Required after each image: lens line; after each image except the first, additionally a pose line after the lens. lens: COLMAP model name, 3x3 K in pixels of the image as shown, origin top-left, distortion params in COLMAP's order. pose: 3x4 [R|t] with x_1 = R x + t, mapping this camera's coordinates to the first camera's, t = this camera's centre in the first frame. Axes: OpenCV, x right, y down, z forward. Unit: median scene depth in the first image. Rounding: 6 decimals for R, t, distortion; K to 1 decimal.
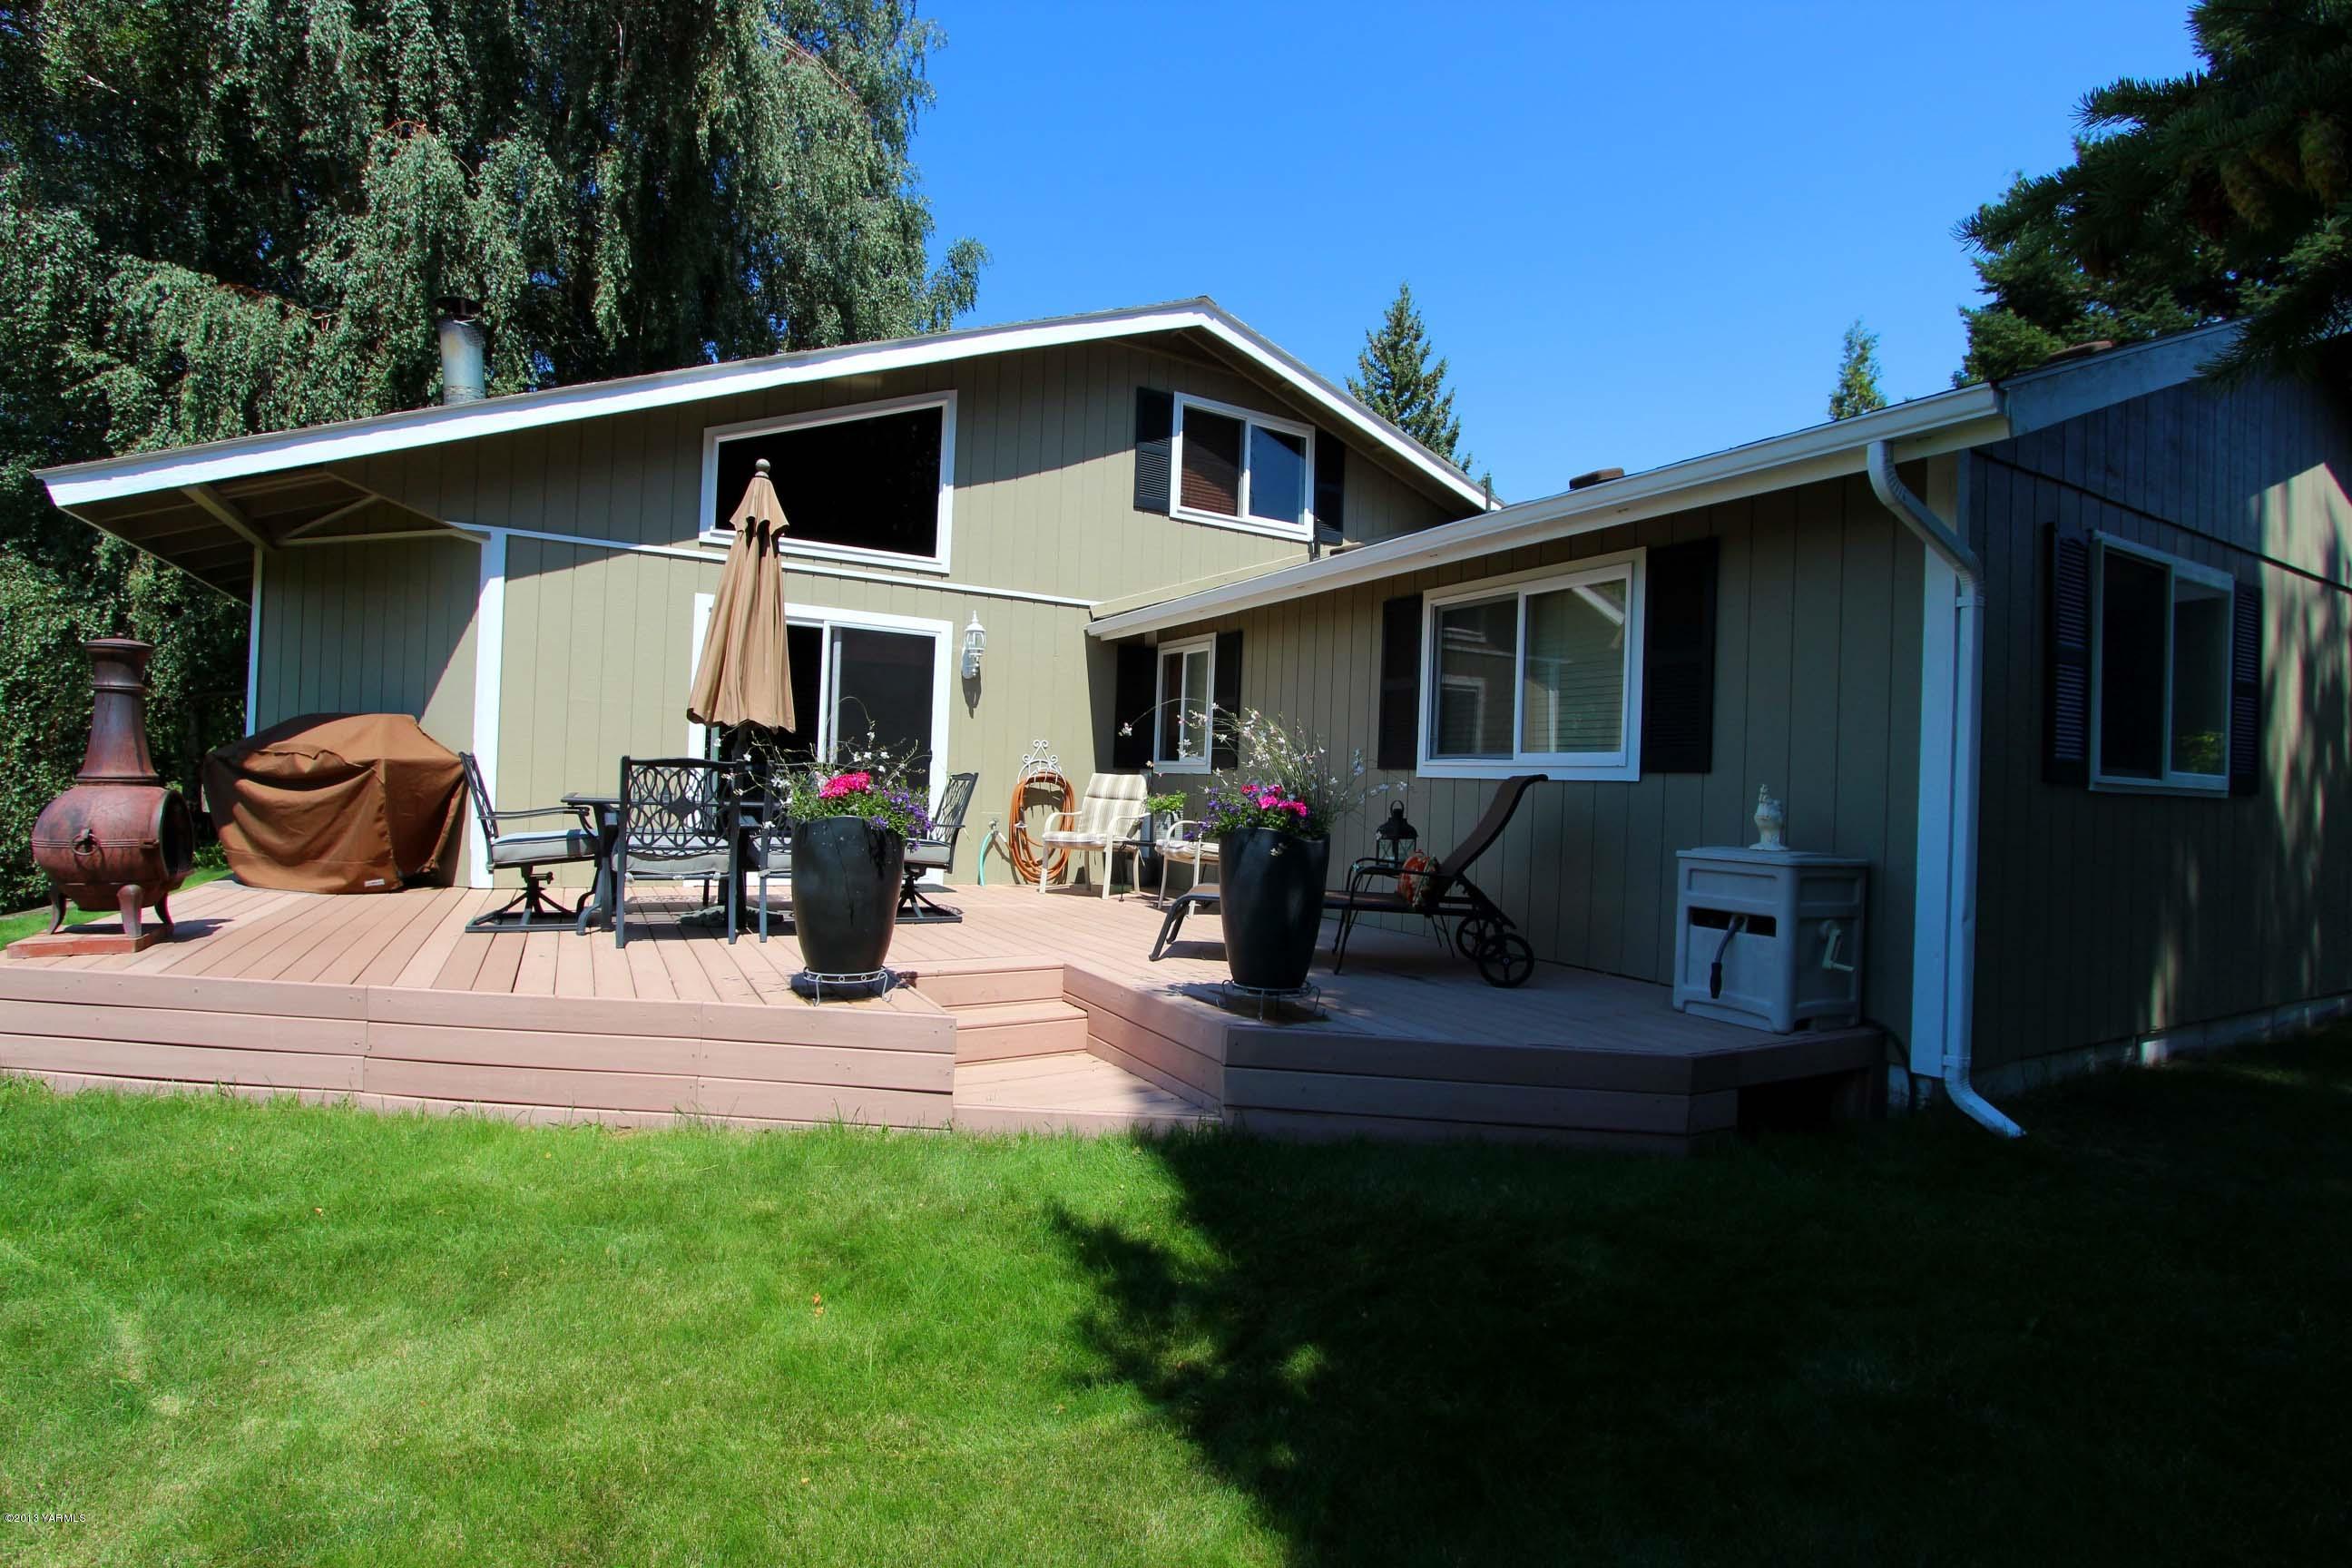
lens RADIAL K [[1097.0, 0, 1164.6], [0, 1097.0, 780.0], [0, 0, 1]] dist [-0.012348, 0.000487]
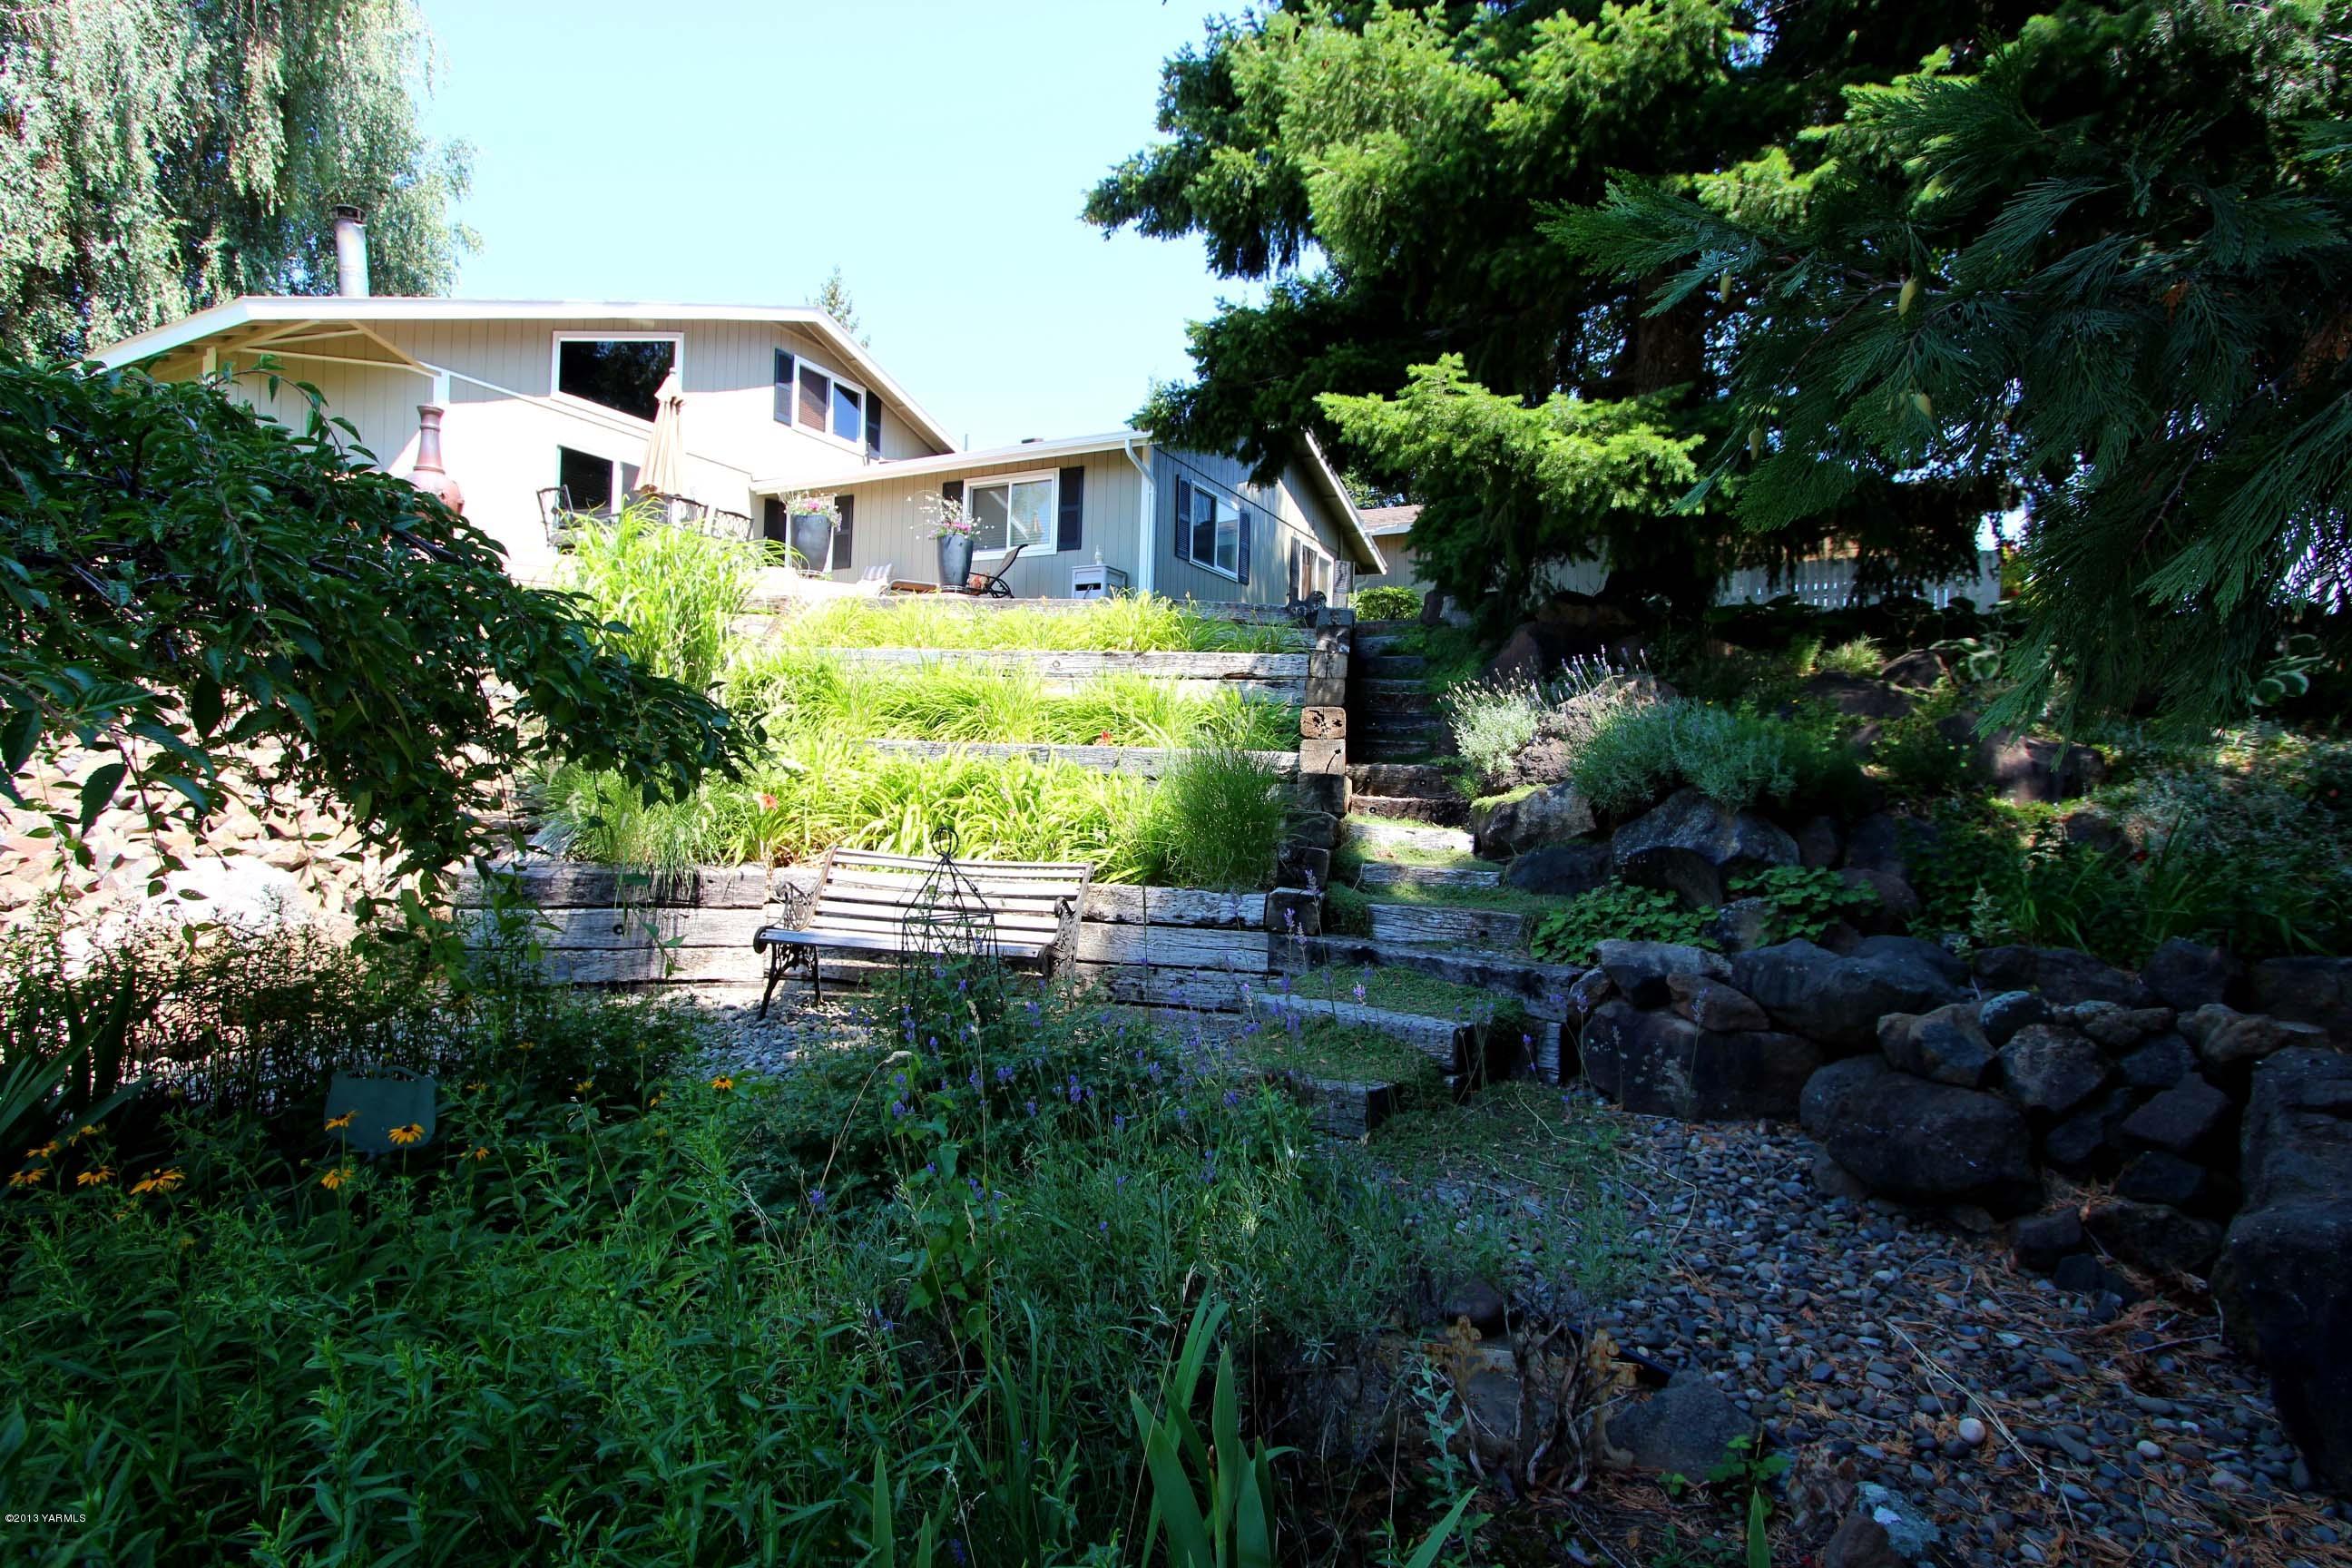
lens RADIAL K [[1097.0, 0, 1164.6], [0, 1097.0, 780.0], [0, 0, 1]] dist [-0.012348, 0.000487]
pose [[0.842992, -0.009143, 0.537849, -0.463355], [-0.009141, 0.999468, 0.031318, 0.271796], [-0.537849, -0.031318, 0.842459, -0.832681]]
